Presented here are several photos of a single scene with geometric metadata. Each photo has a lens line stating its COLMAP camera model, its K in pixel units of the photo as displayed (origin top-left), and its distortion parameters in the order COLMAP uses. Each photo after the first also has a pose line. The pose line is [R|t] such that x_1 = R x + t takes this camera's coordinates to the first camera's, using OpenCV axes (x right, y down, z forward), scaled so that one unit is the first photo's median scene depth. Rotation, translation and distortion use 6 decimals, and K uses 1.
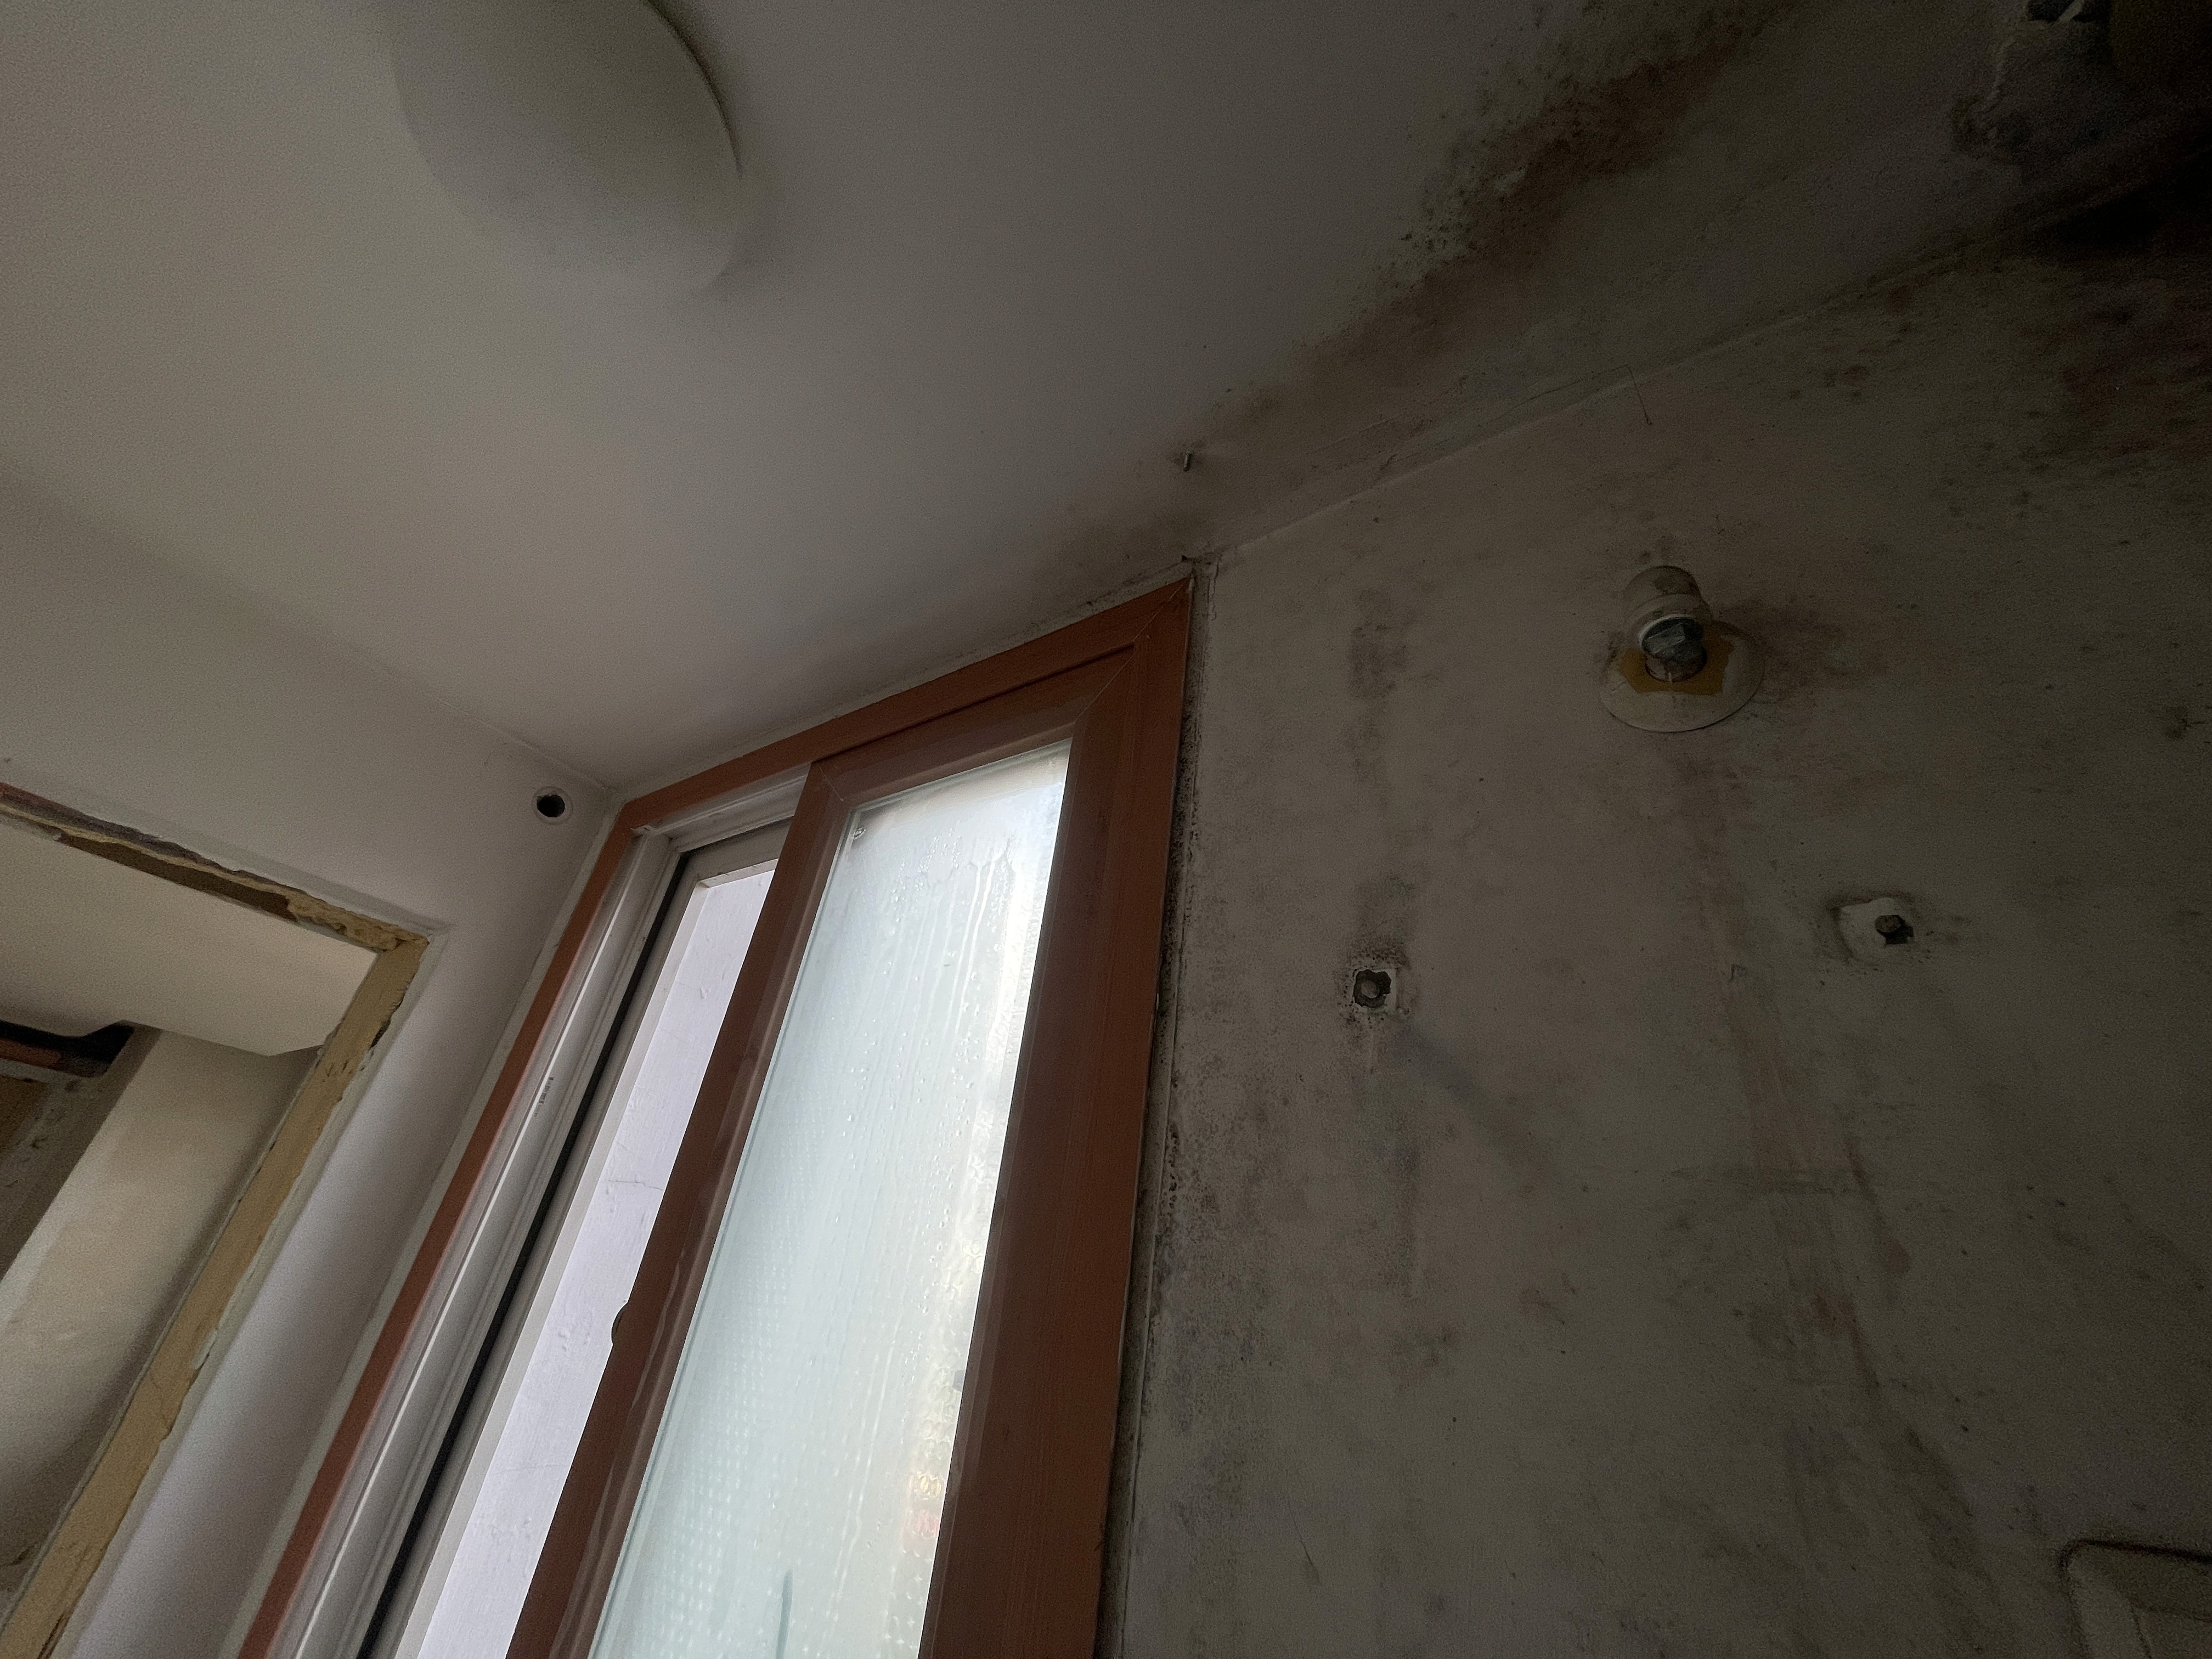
lens RADIAL K [[889.8, 0, 1101.5], [0, 889.8, 828.2], [0, 0, 1]] dist [-0.003324, 0.000152]
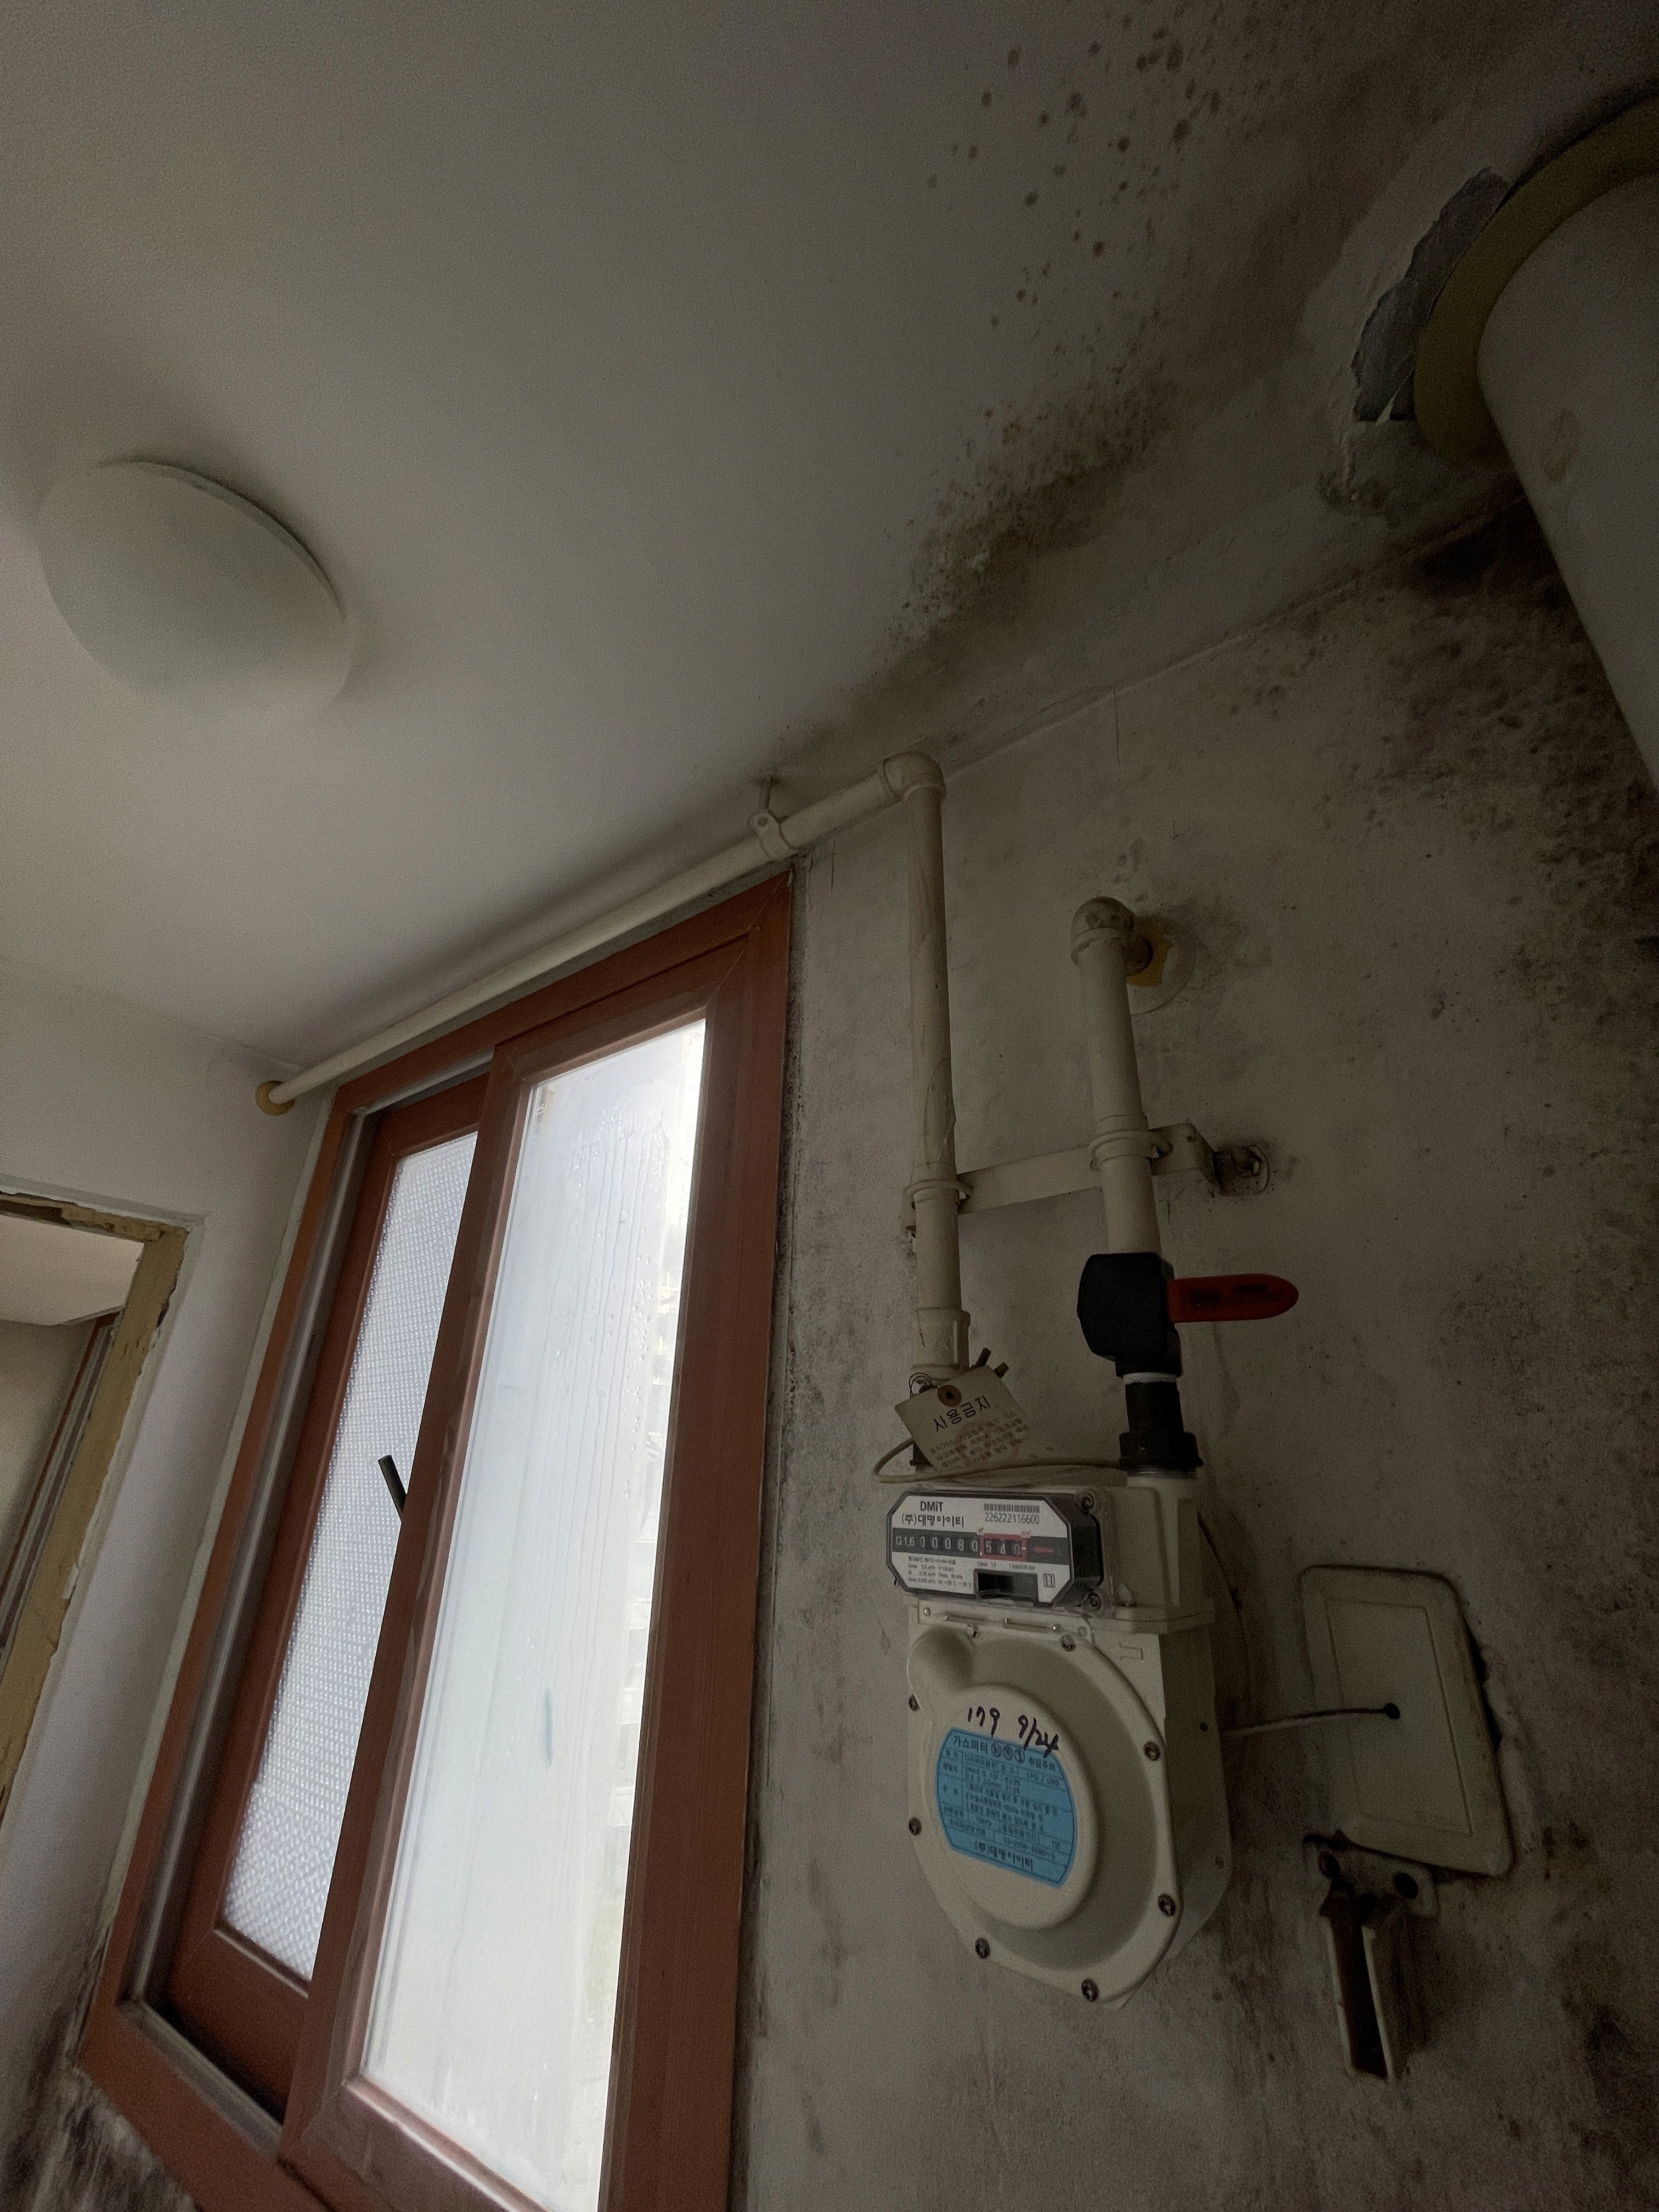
lens RADIAL K [[889.8, 0, 824.4], [0, 889.8, 1102.8], [0, 0, 1]] dist [-0.003324, 0.000152]
pose [[0.994346, -0.105886, -0.008072, 0.193527], [0.106147, 0.988802, 0.104900, -0.159139], [-0.003126, -0.105163, 0.994450, -0.284575]]
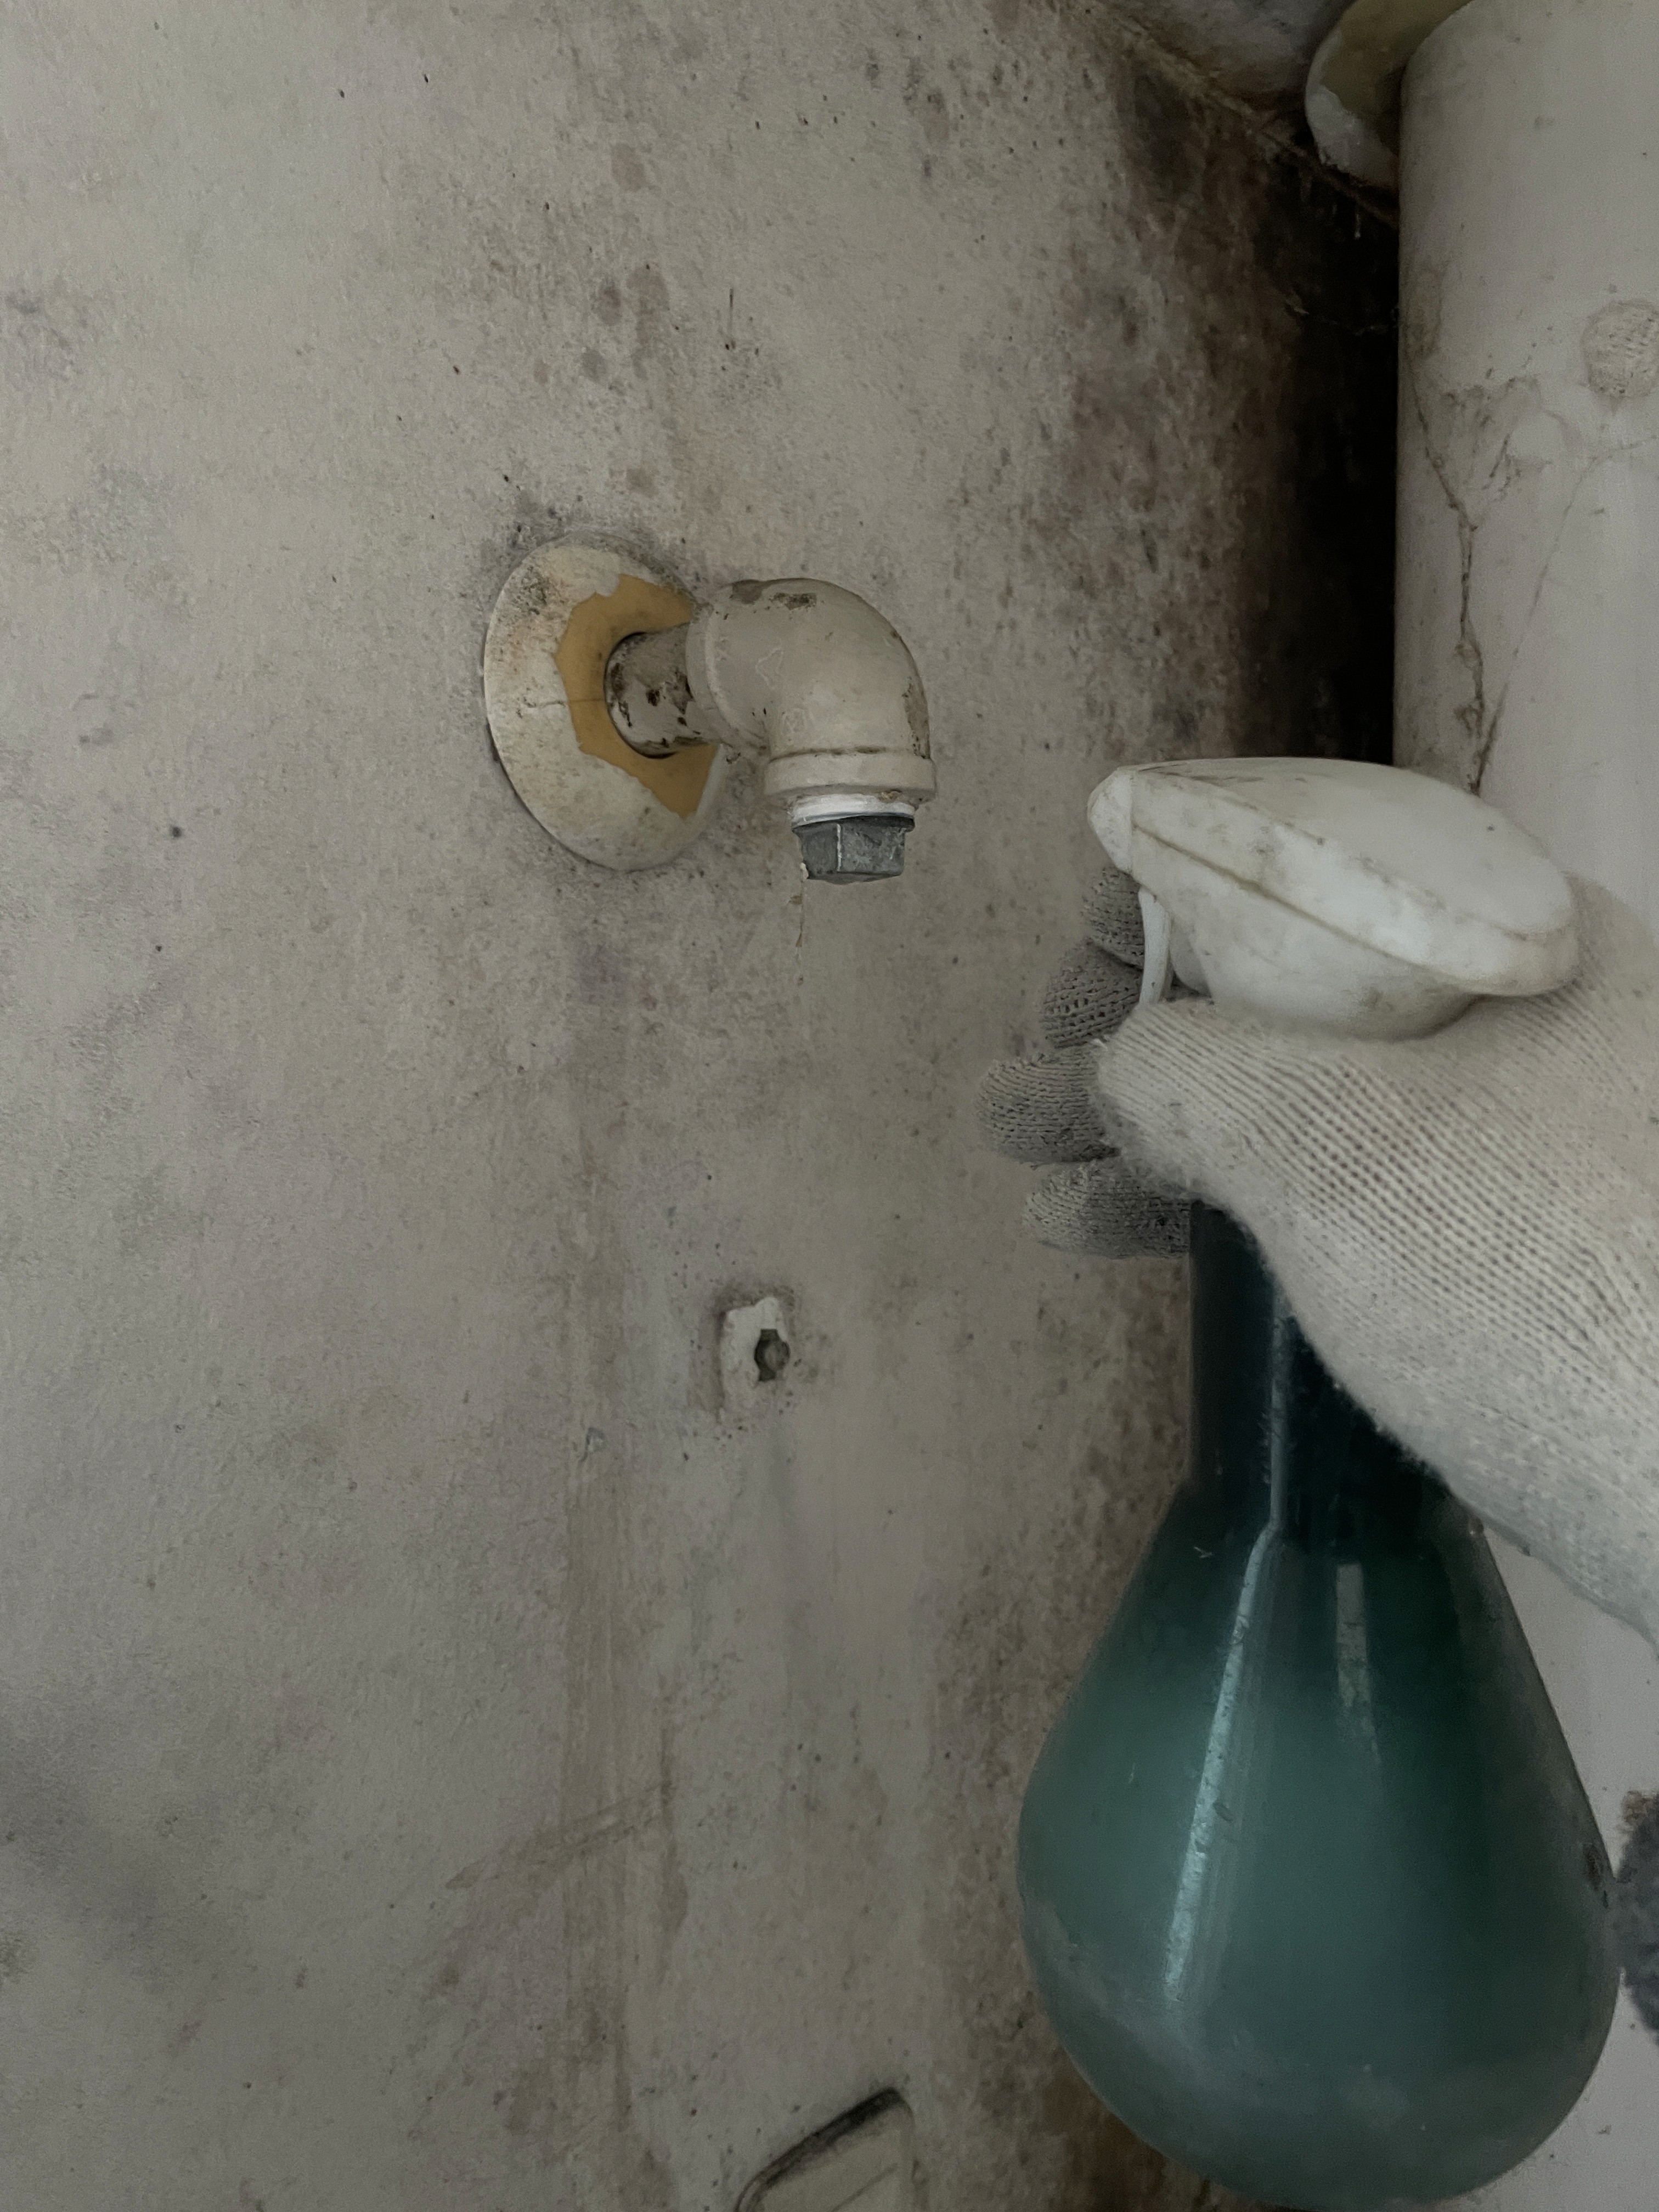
lens RADIAL K [[1714.7, 0, 823.3], [0, 1714.7, 1075.3], [0, 0, 1]] dist [0.065771, -0.098984]
pose [[0.141742, -0.138673, 0.980142, -0.170649], [-0.481875, 0.855239, 0.190687, -0.225714], [-0.864699, -0.499335, 0.054401, 0.780930]]
